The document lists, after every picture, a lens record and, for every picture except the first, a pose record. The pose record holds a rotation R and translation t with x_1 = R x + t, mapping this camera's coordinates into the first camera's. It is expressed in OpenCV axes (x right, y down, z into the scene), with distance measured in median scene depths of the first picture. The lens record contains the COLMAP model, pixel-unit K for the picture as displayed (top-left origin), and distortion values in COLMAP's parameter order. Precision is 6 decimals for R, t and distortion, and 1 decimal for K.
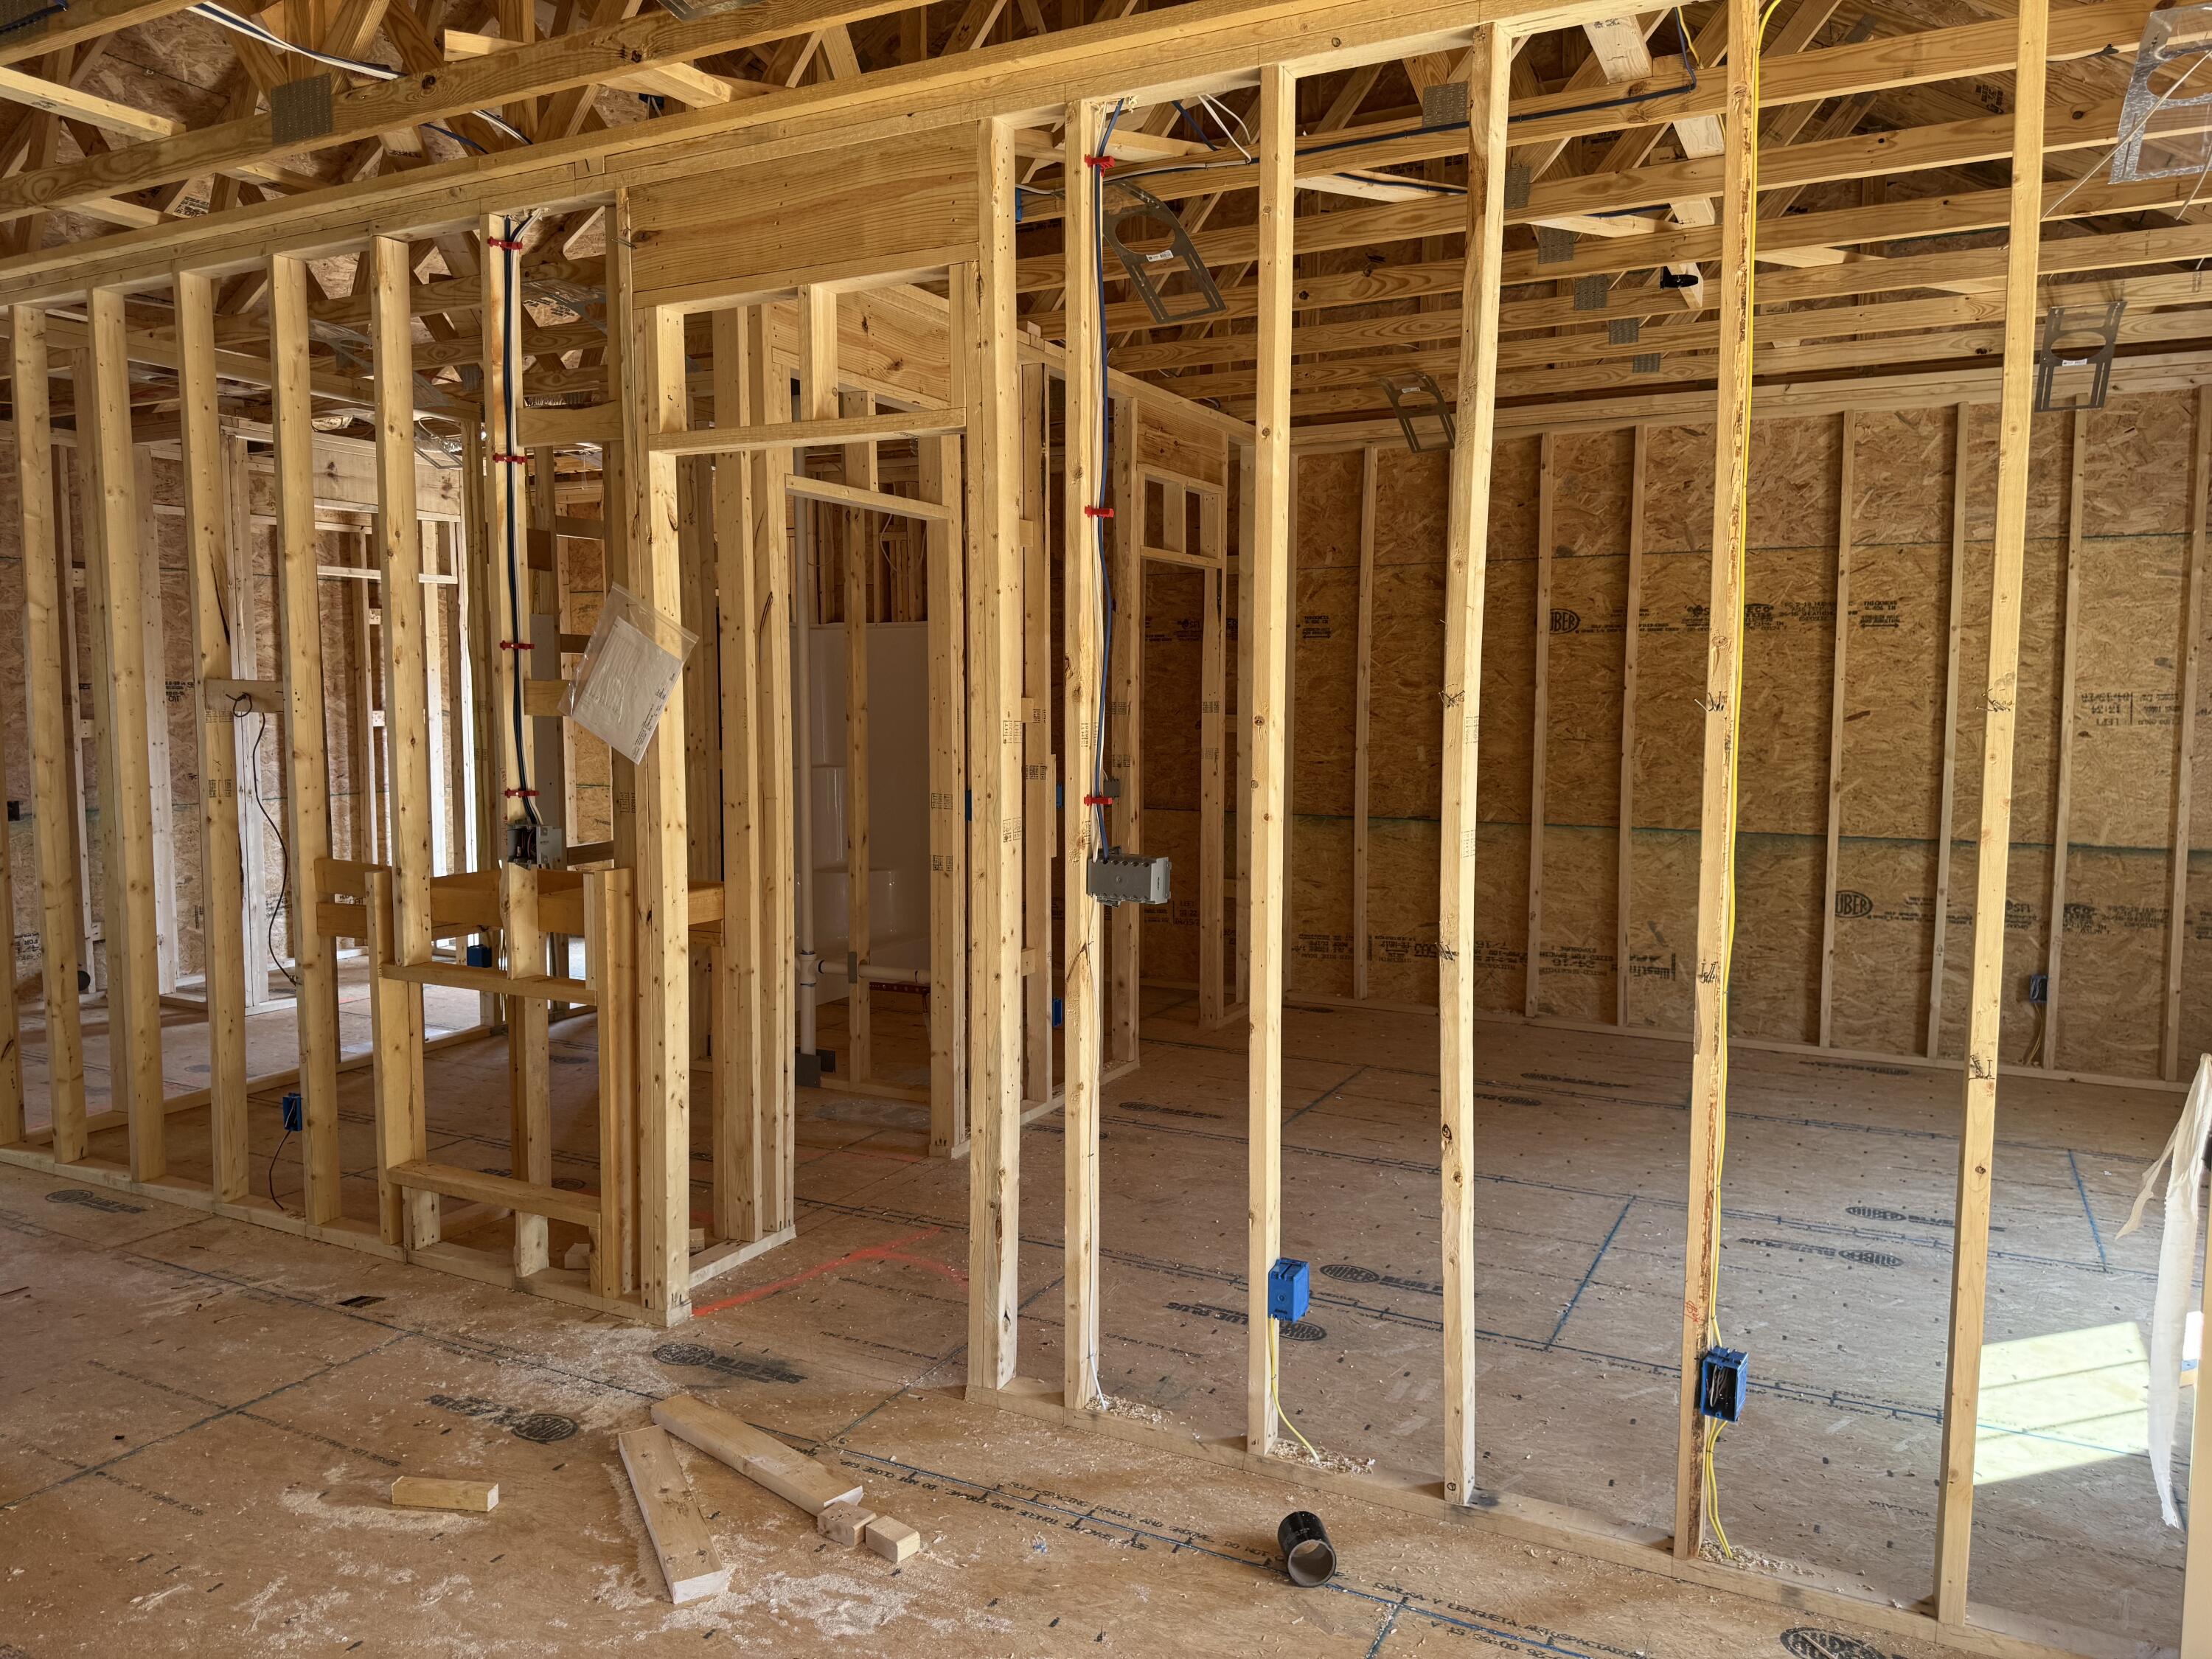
lens RADIAL K [[1542.4, 0, 1106.8], [0, 1542.4, 834.9], [0, 0, 1]] dist [0.003359, -0.011557]
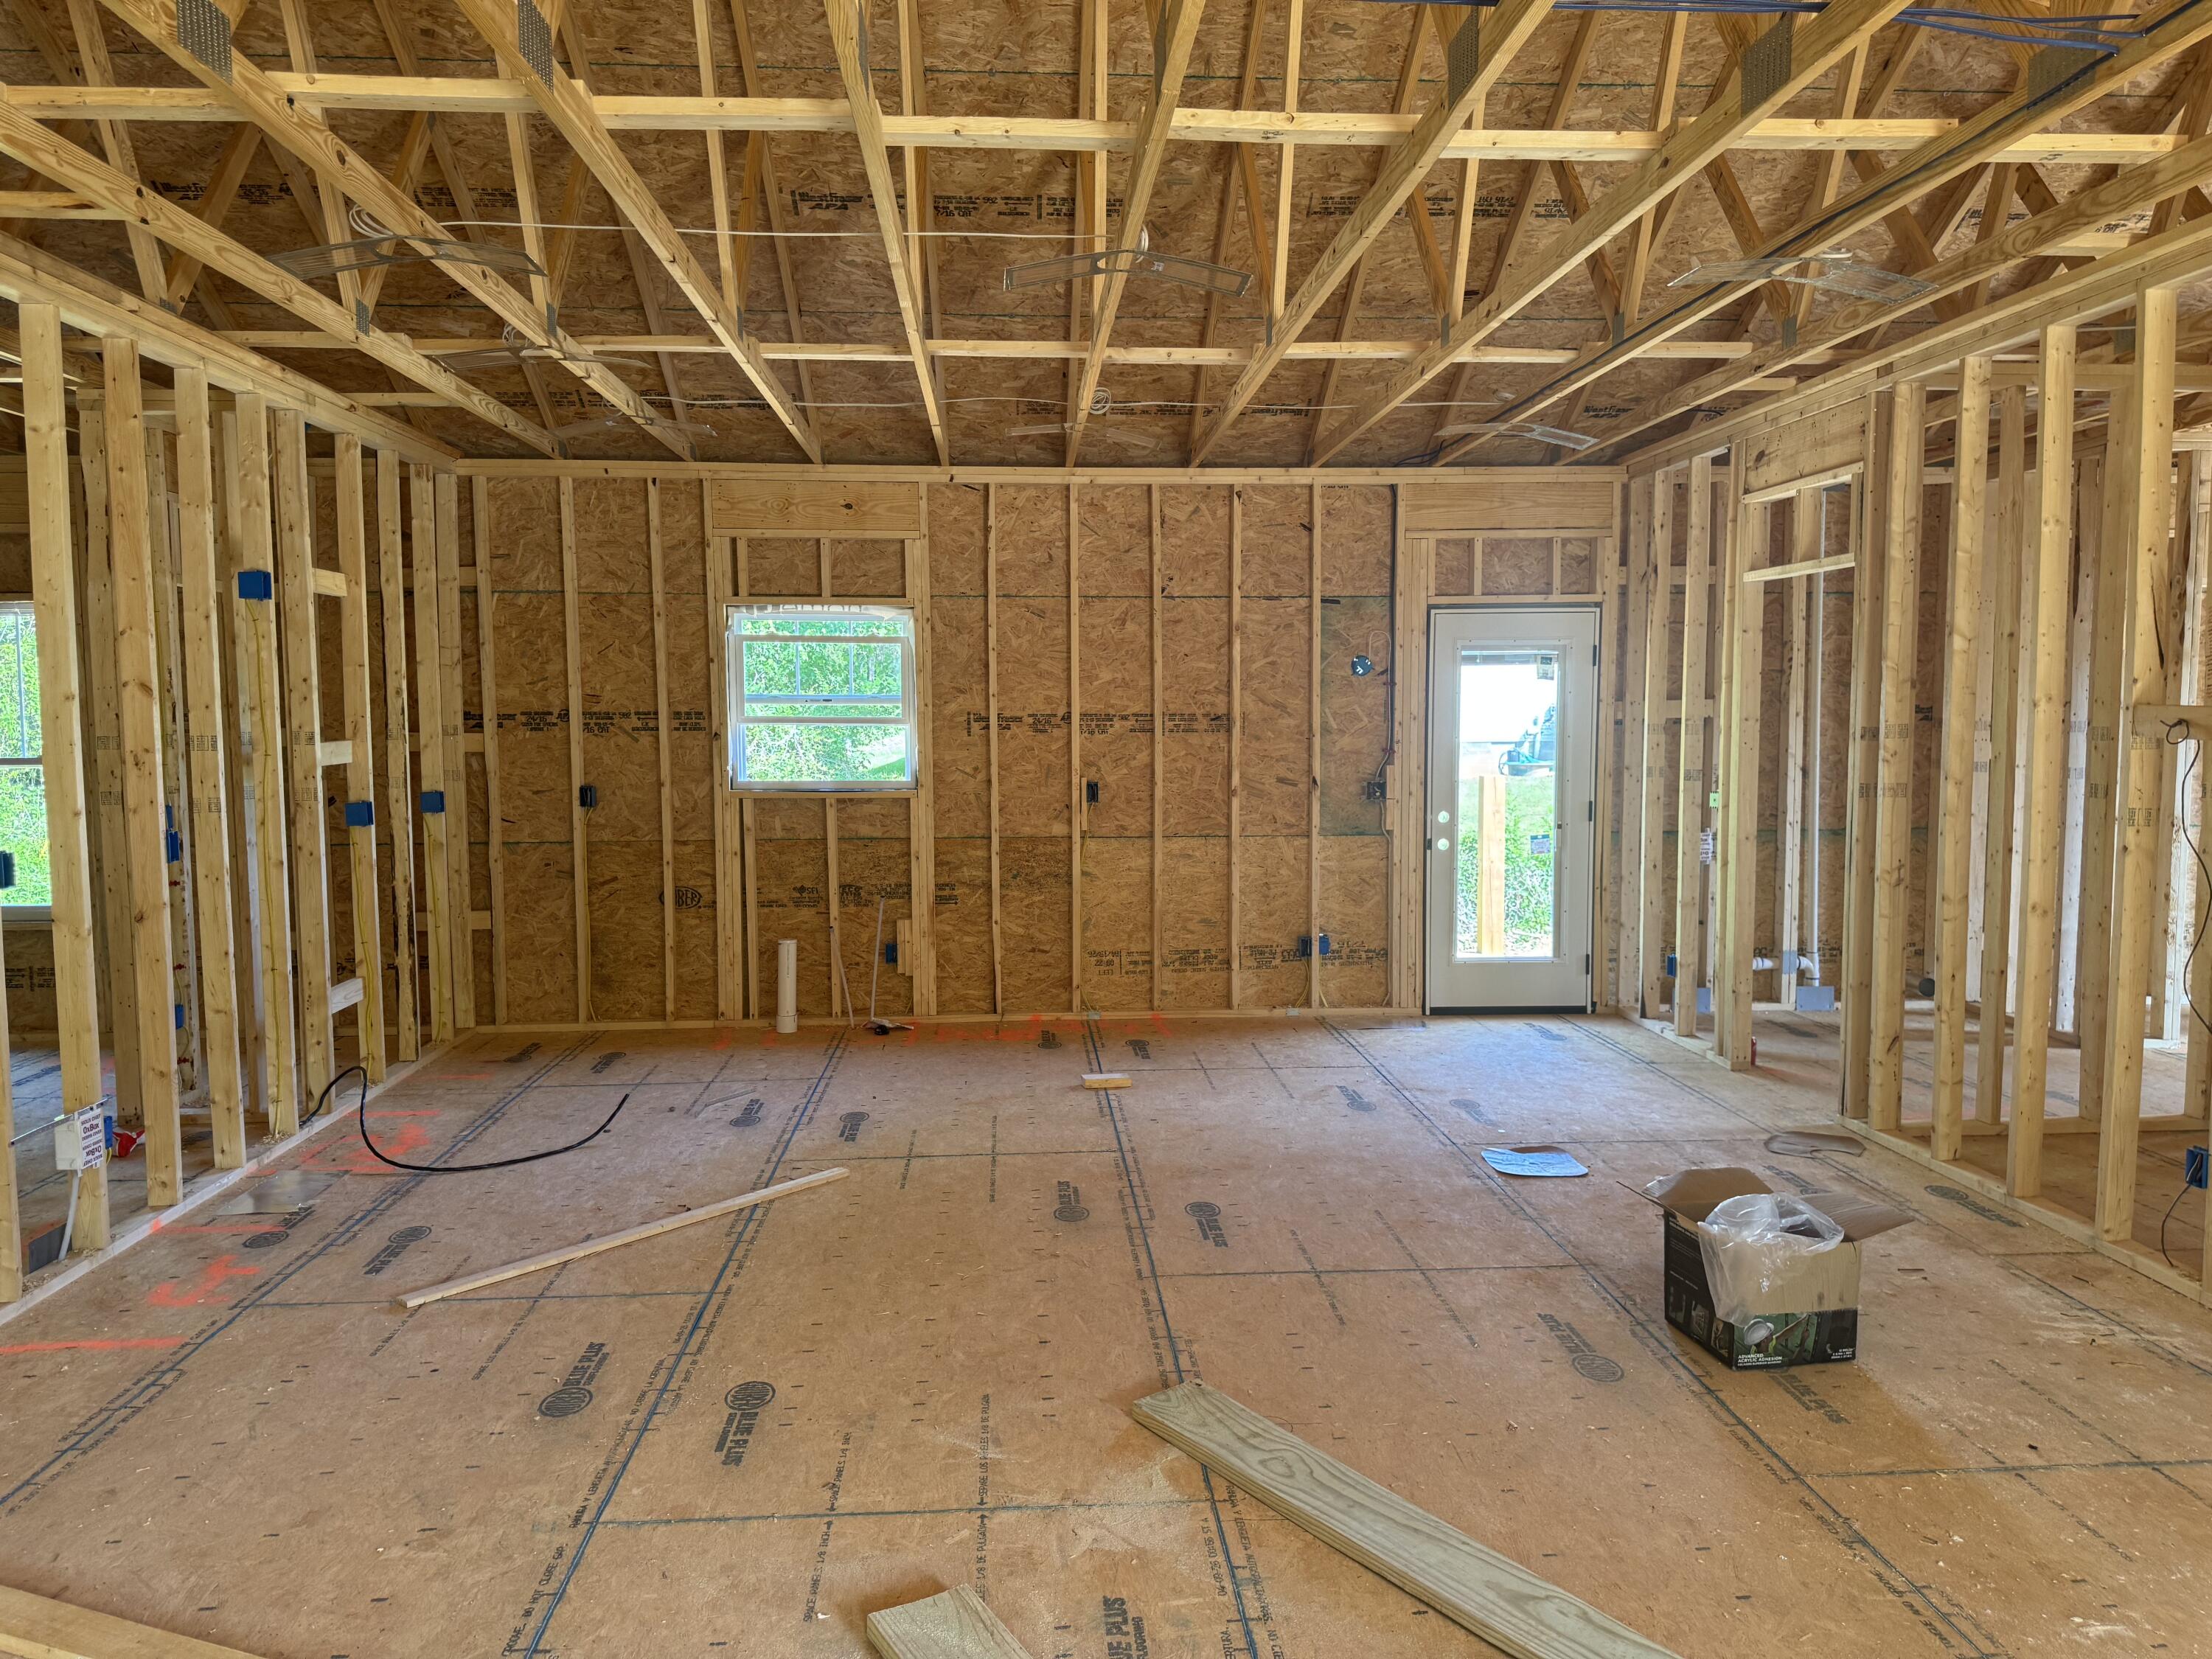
lens RADIAL K [[1542.4, 0, 1095.2], [0, 1542.4, 841.5], [0, 0, 1]] dist [0.003359, -0.011557]
pose [[0.508431, 0.065348, -0.858620, -0.076792], [-0.071495, 0.996877, 0.033535, -0.000555], [0.858130, 0.044337, 0.511515, -0.058430]]
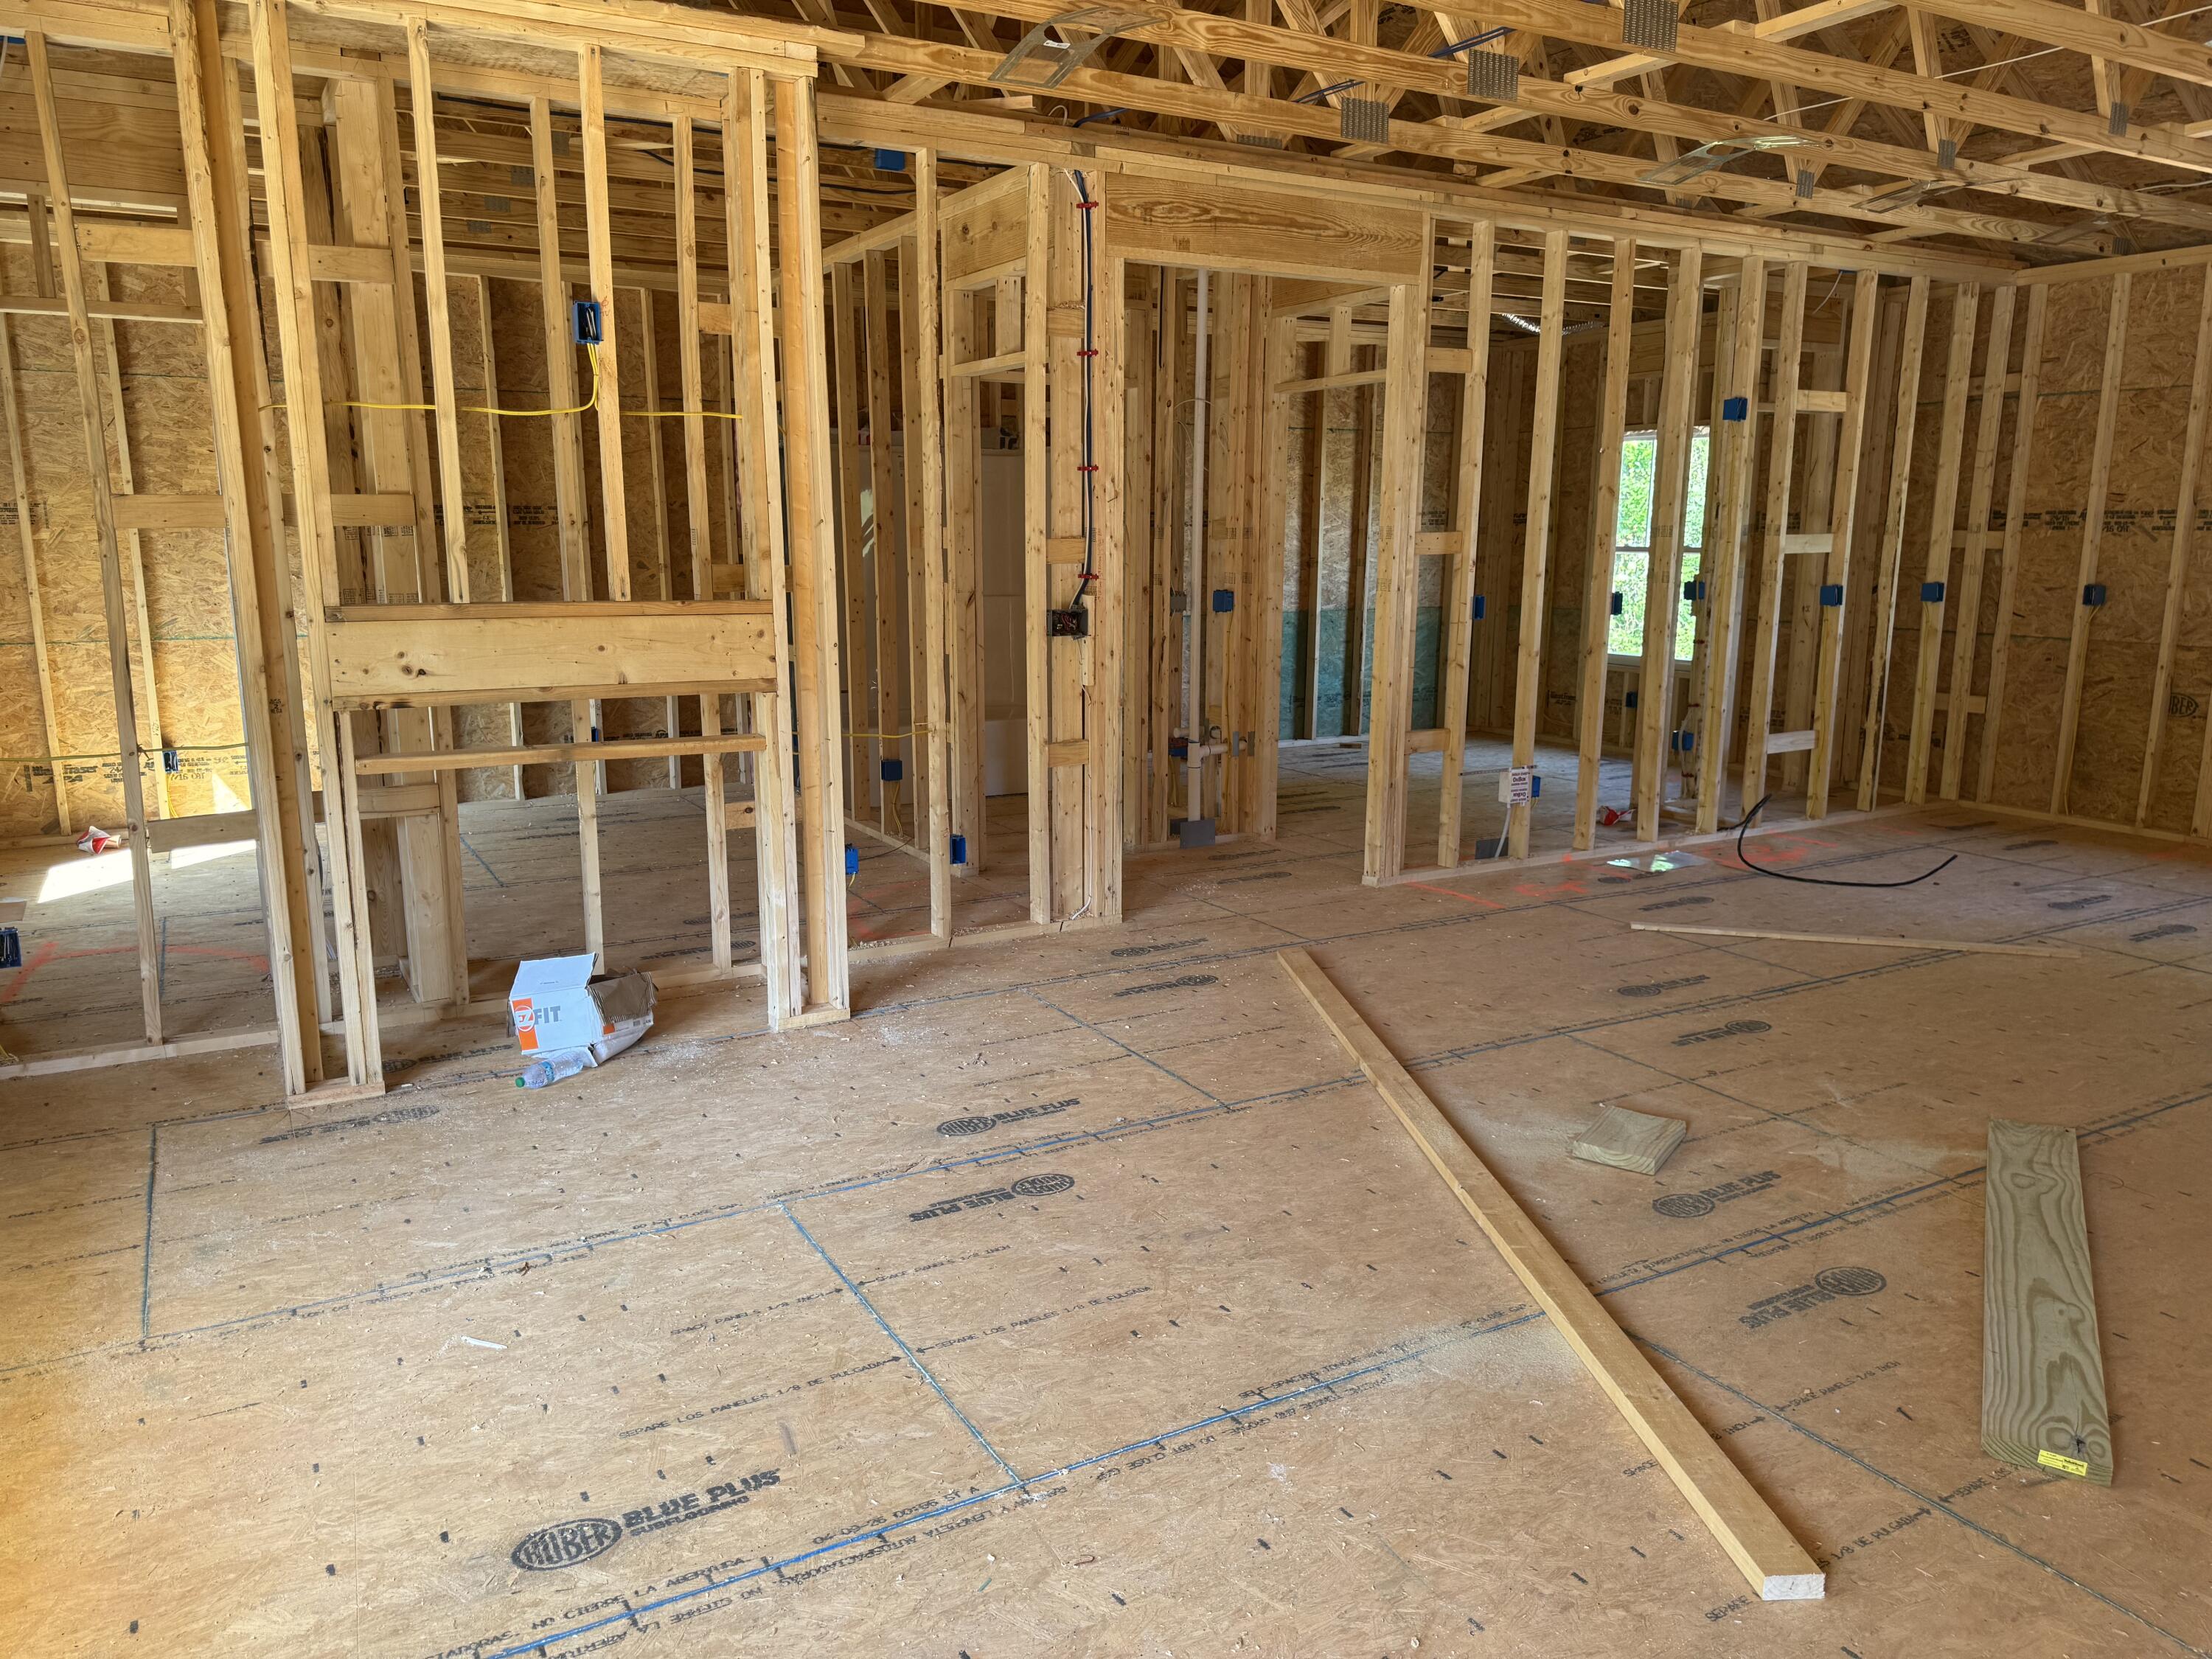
lens RADIAL K [[1542.4, 0, 1101.8], [0, 1542.4, 828.9], [0, 0, 1]] dist [0.003359, -0.011557]
pose [[-0.555967, 0.154306, -0.816756, 5.459537], [-0.078495, 0.968479, 0.236402, -0.339379], [0.827490, 0.195543, -0.526330, 7.192139]]
